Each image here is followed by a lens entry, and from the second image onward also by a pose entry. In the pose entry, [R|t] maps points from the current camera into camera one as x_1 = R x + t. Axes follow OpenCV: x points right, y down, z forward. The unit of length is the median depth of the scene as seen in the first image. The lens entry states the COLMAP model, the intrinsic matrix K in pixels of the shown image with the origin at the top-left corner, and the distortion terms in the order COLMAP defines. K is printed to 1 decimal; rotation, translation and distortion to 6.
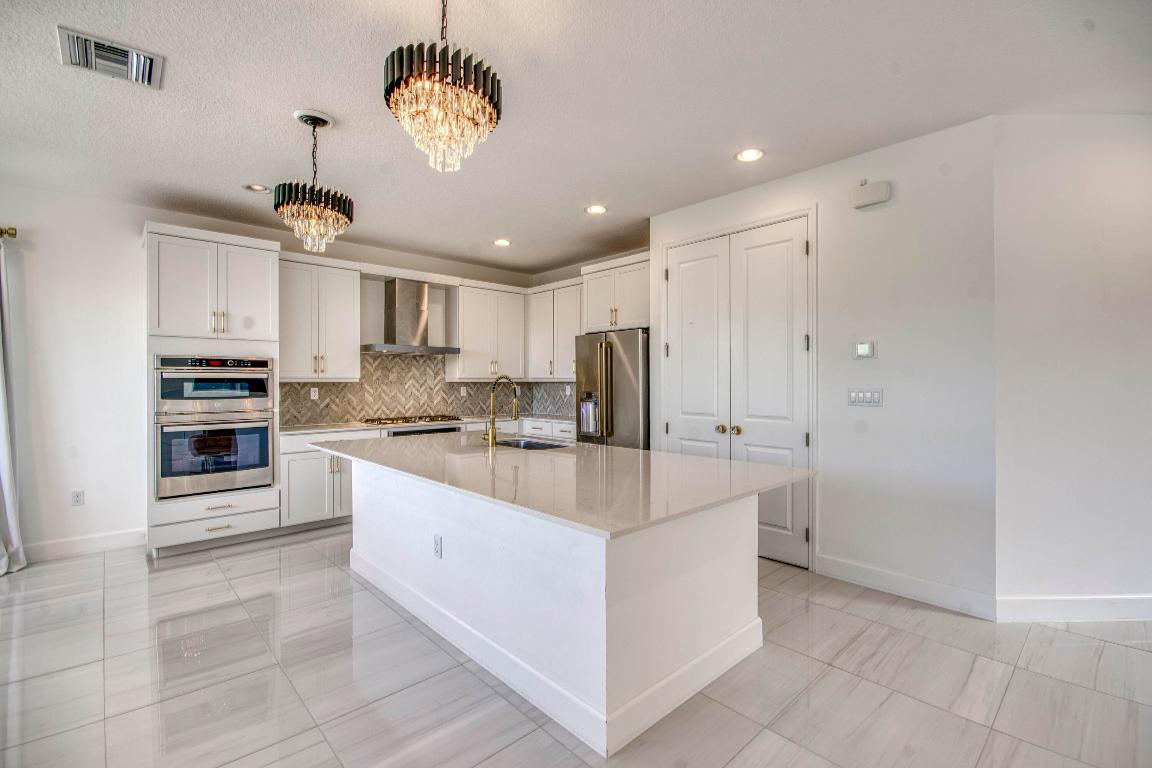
lens RADIAL K [[513.4, 0, 608.0], [0, 513.4, 382.8], [0, 0, 1]] dist [-0.000355, -0.000662]
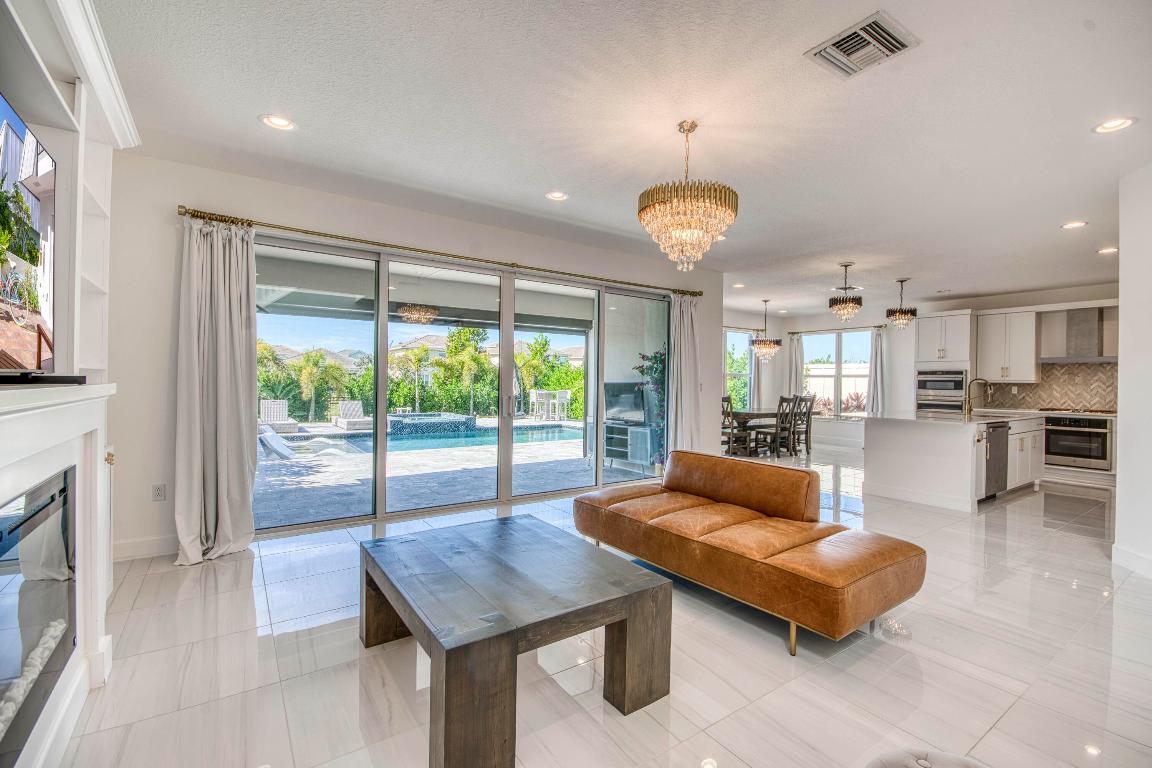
lens RADIAL K [[513.7, 0, 599.5], [0, 513.7, 382.5], [0, 0, 1]] dist [-0.000238, -0.001402]
pose [[-0.150021, 0.005314, -0.988669, 1.421421], [-0.016265, 0.999837, 0.007843, 0.007074], [0.988549, 0.017258, -0.149910, -0.076298]]
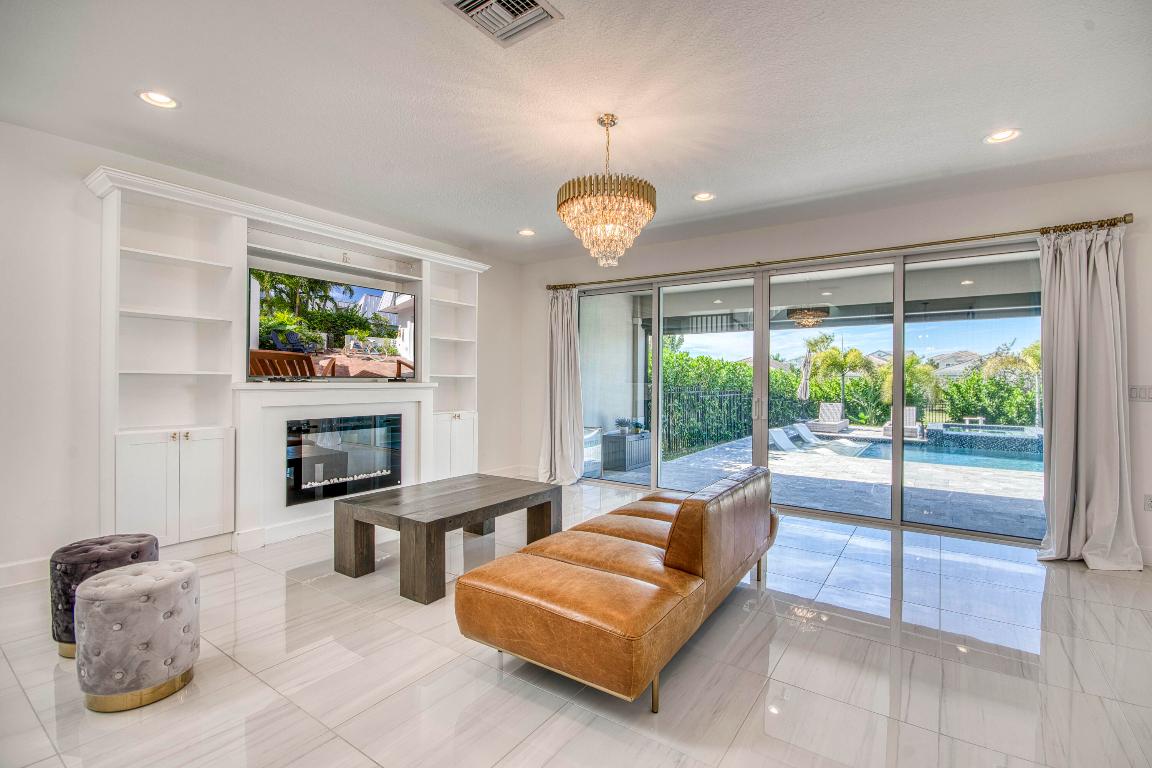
lens RADIAL K [[513.4, 0, 609.7], [0, 513.4, 381.6], [0, 0, 1]] dist [0.003722, -0.010218]
pose [[-0.977661, -0.003117, -0.210164, 0.858183], [-0.004570, 0.999969, 0.006429, 0.008830], [0.210138, 0.007246, -0.977645, 0.600806]]
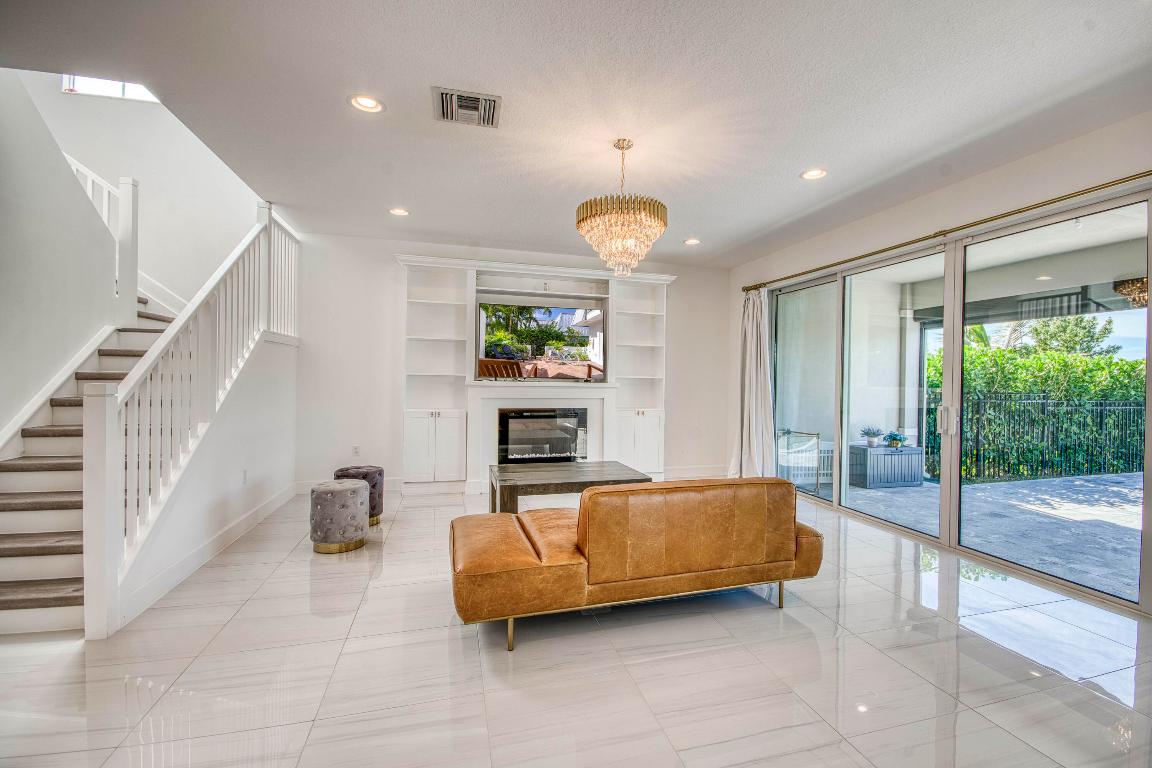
lens RADIAL K [[513.4, 0, 608.0], [0, 513.4, 382.8], [0, 0, 1]] dist [-0.000355, -0.000662]
pose [[-0.883484, -0.013748, 0.468260, 0.381654], [-0.011441, 0.999904, 0.007771, 0.009452], [-0.468322, 0.001509, -0.883557, 0.599497]]
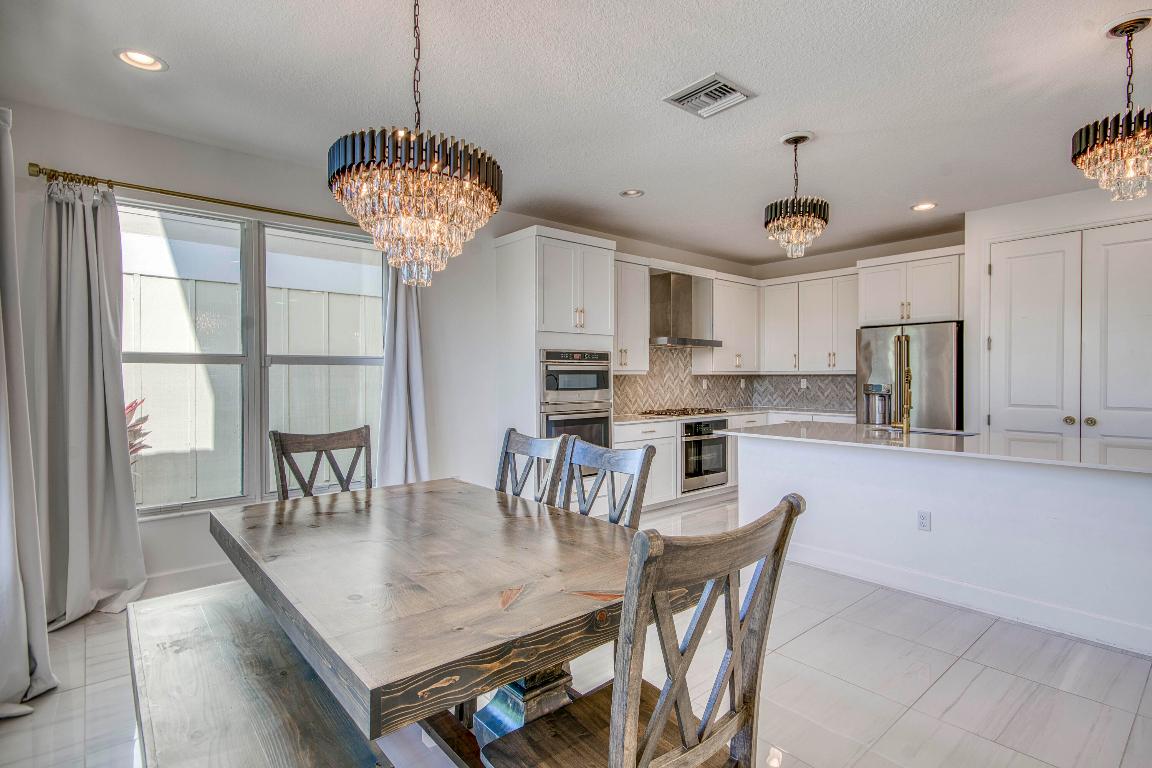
lens RADIAL K [[562.5, 0, 609.2], [0, 562.5, 377.2], [0, 0, 1]] dist [0.001220, 0.000528]
pose [[0.998954, 0.001555, -0.045707, -0.582665], [-0.001513, 0.999998, 0.000960, 0.003151], [0.045708, -0.000890, 0.998954, -0.146242]]
